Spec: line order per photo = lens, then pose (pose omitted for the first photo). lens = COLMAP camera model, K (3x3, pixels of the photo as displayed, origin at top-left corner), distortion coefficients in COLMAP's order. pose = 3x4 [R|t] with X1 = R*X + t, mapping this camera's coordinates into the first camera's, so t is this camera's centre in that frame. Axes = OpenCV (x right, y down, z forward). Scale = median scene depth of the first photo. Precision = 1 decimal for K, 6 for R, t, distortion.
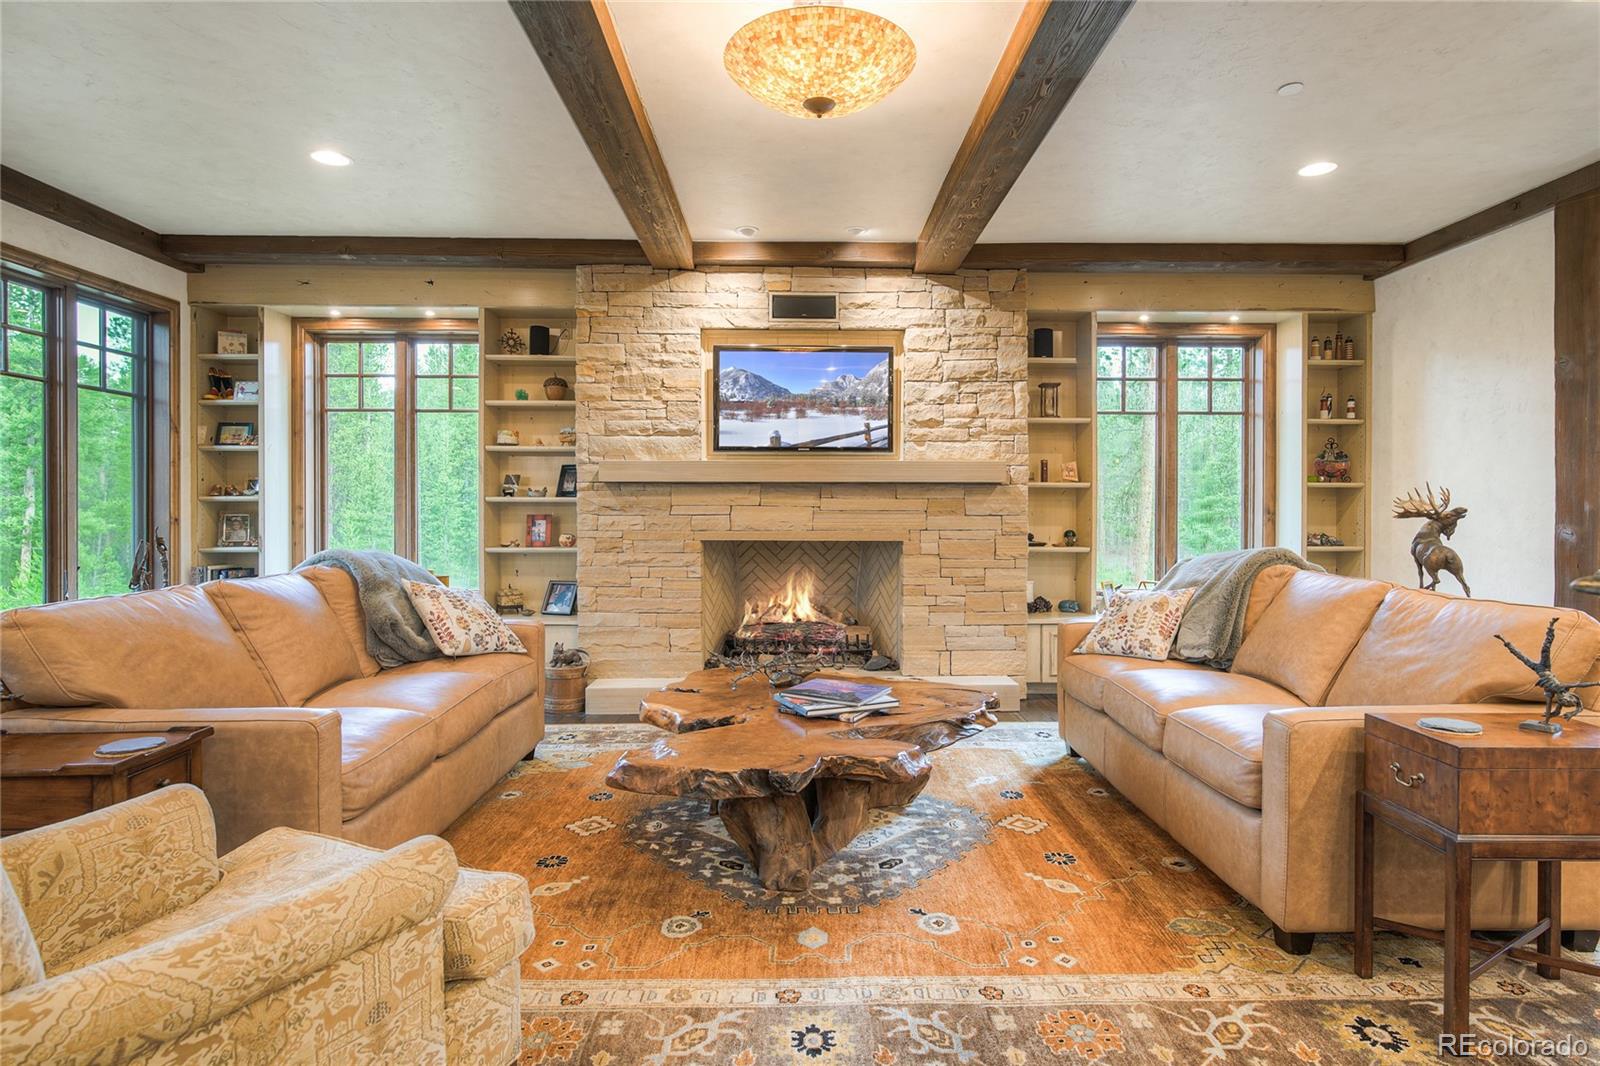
lens RADIAL K [[841.4, 0, 813.5], [0, 841.4, 519.0], [0, 0, 1]] dist [0.000560, 0.000377]
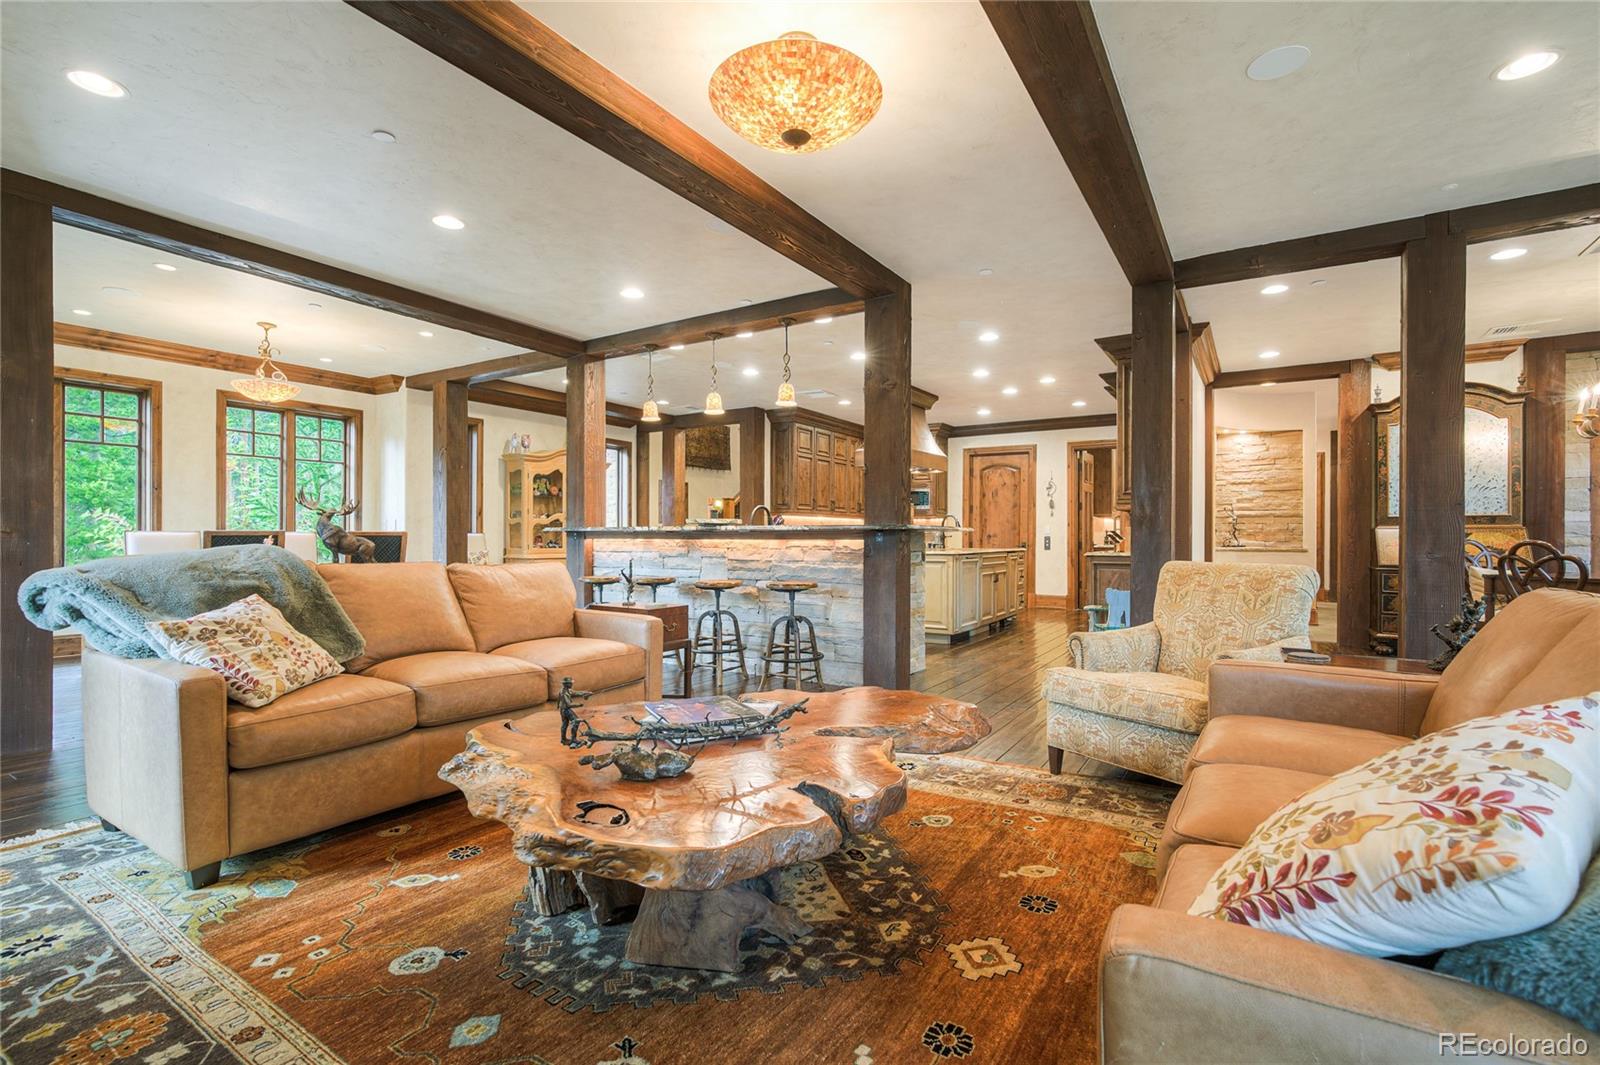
lens RADIAL K [[719.8, 0, 802.8], [0, 719.8, 537.6], [0, 0, 1]] dist [-0.009551, 0.003458]
pose [[-0.825760, -0.003006, 0.564014, -0.348678], [0.001612, 0.999969, 0.007689, 0.019053], [-0.564020, 0.007259, -0.825730, 1.156194]]
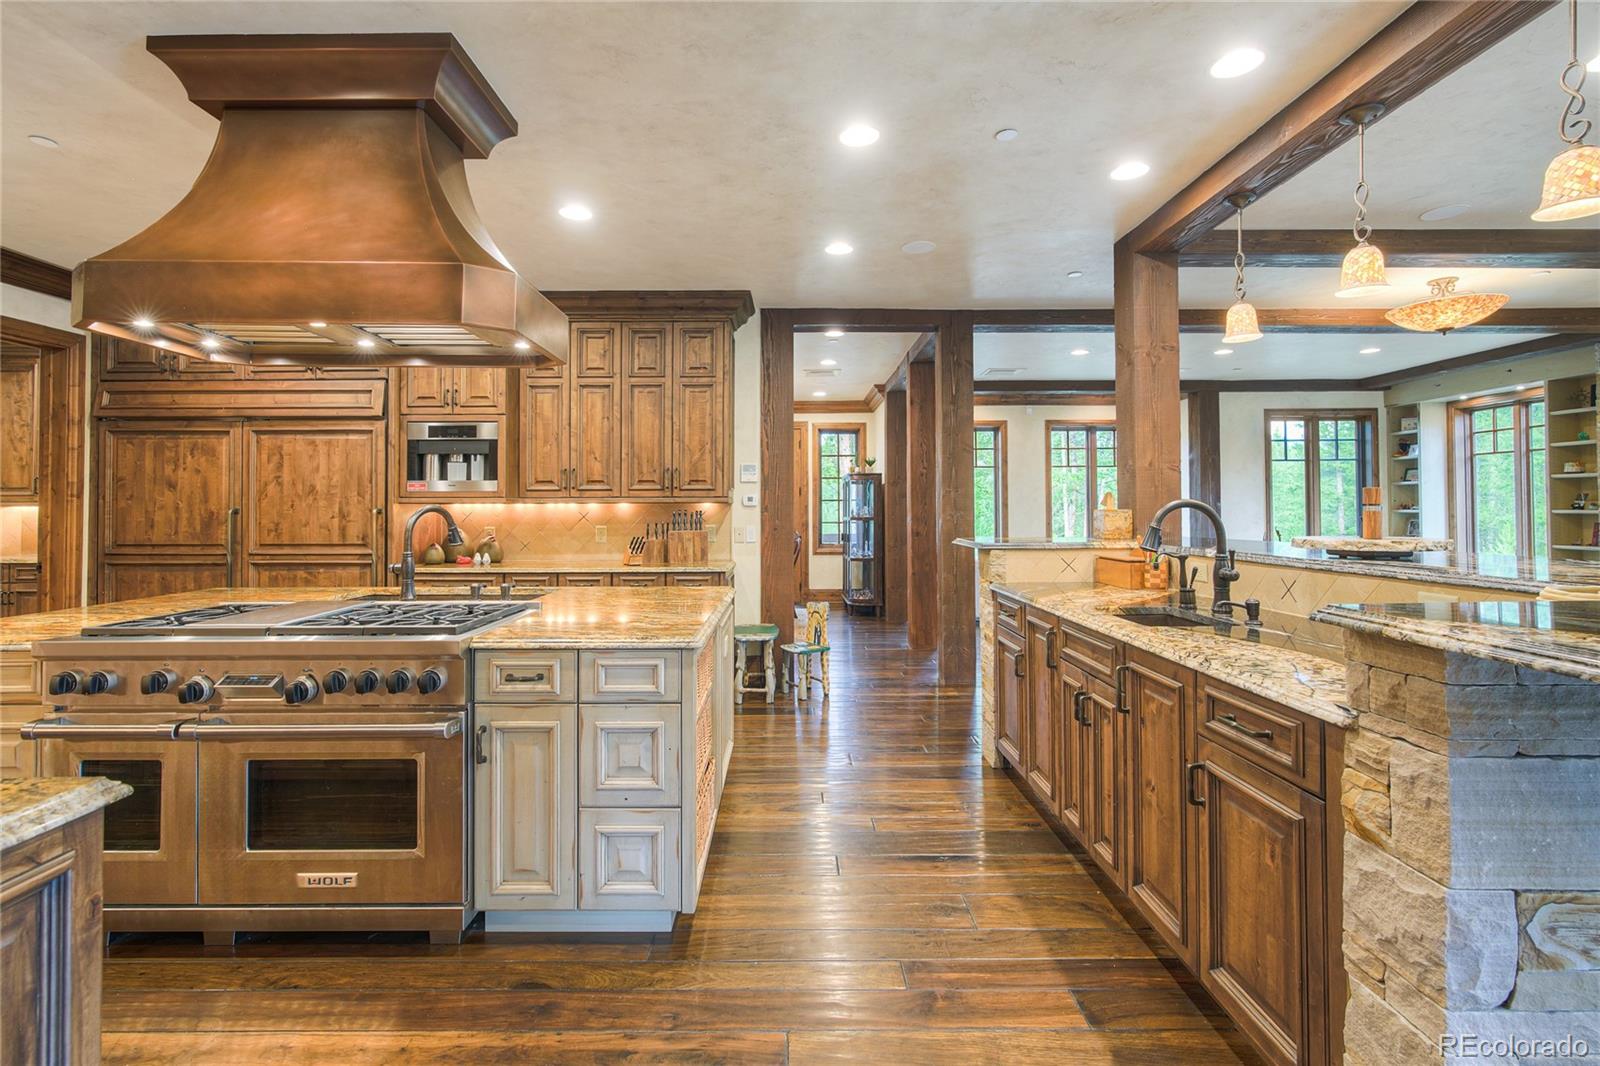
lens RADIAL K [[719.8, 0, 795.0], [0, 719.8, 499.2], [0, 0, 1]] dist [-0.009551, 0.003458]
pose [[-0.022153, -0.014315, -0.999652, 1.206144], [-0.005217, 0.999886, -0.014203, -0.028253], [0.999741, 0.004901, -0.022225, -0.384526]]
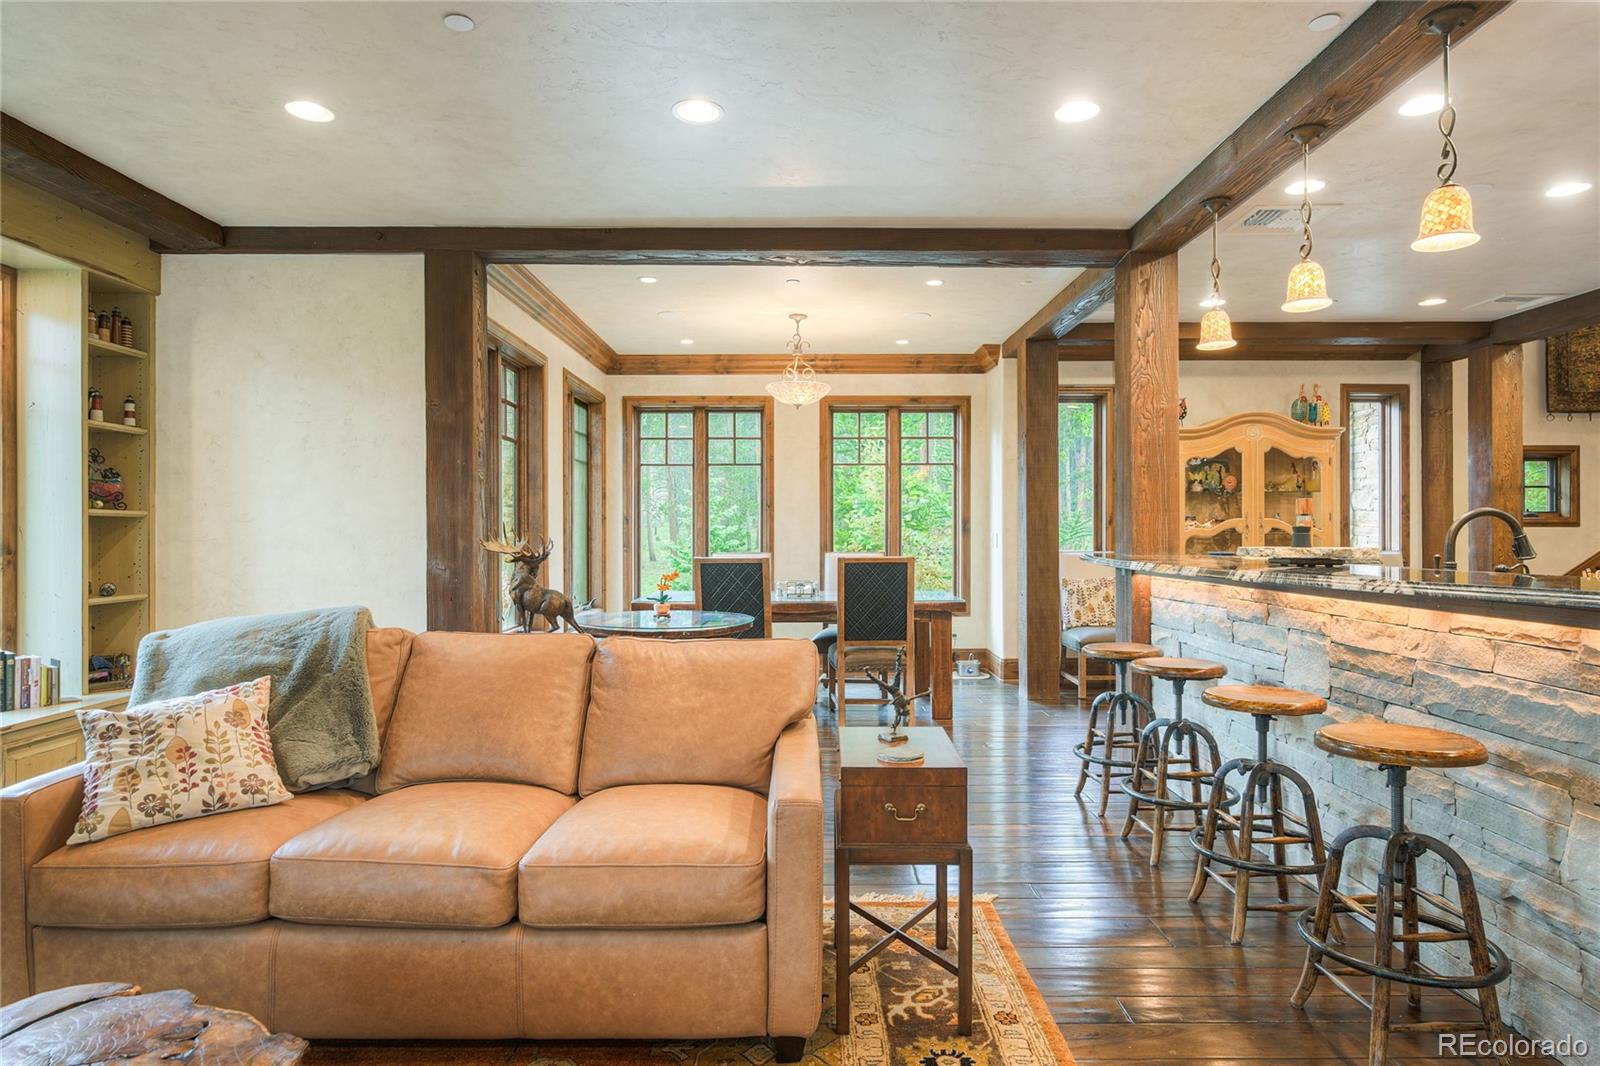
lens RADIAL K [[893.6, 0, 801.1], [0, 893.6, 533.7], [0, 0, 1]] dist [-0.005107, 0.002661]
pose [[0.031312, -0.001596, 0.999508, -0.201012], [0.010734, 0.999942, 0.001260, -0.023020], [-0.999452, 0.010689, 0.031327, 0.512094]]
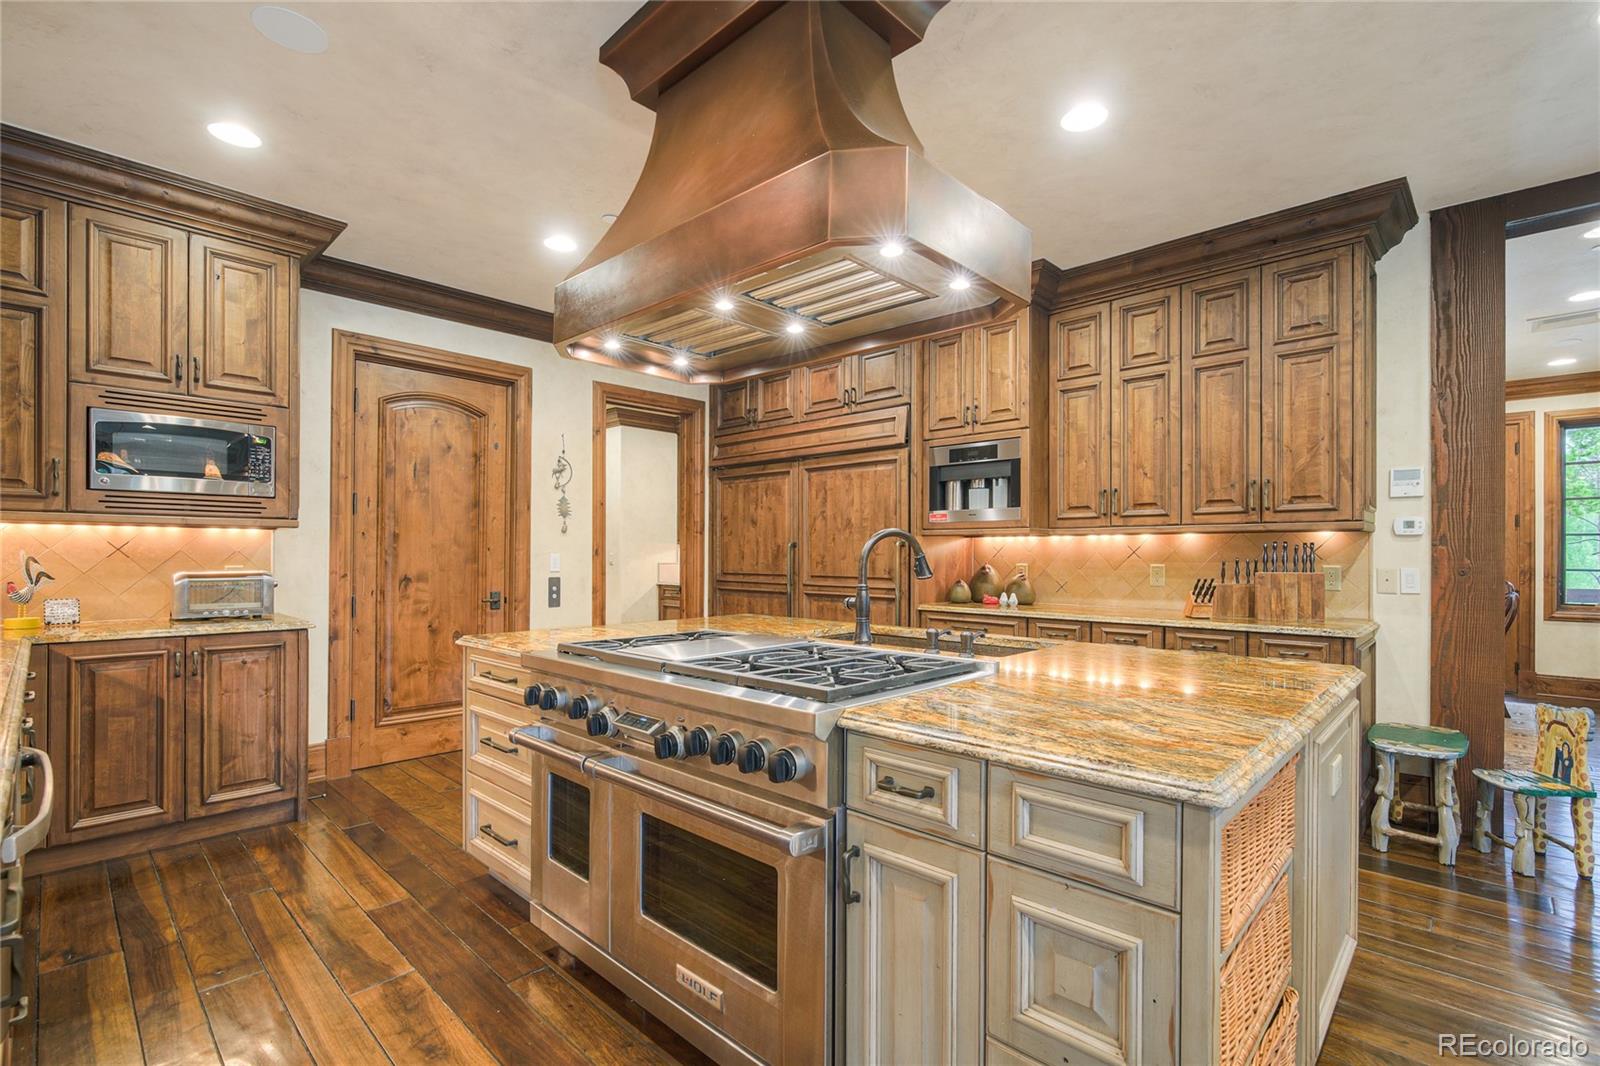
lens RADIAL K [[719.8, 0, 814.2], [0, 719.8, 554.2], [0, 0, 1]] dist [-0.009551, 0.003458]
pose [[-0.709846, -0.002116, -0.704354, 0.952553], [-0.008040, 0.999955, 0.005098, -0.011700], [0.704311, 0.009282, -0.709830, -0.392708]]
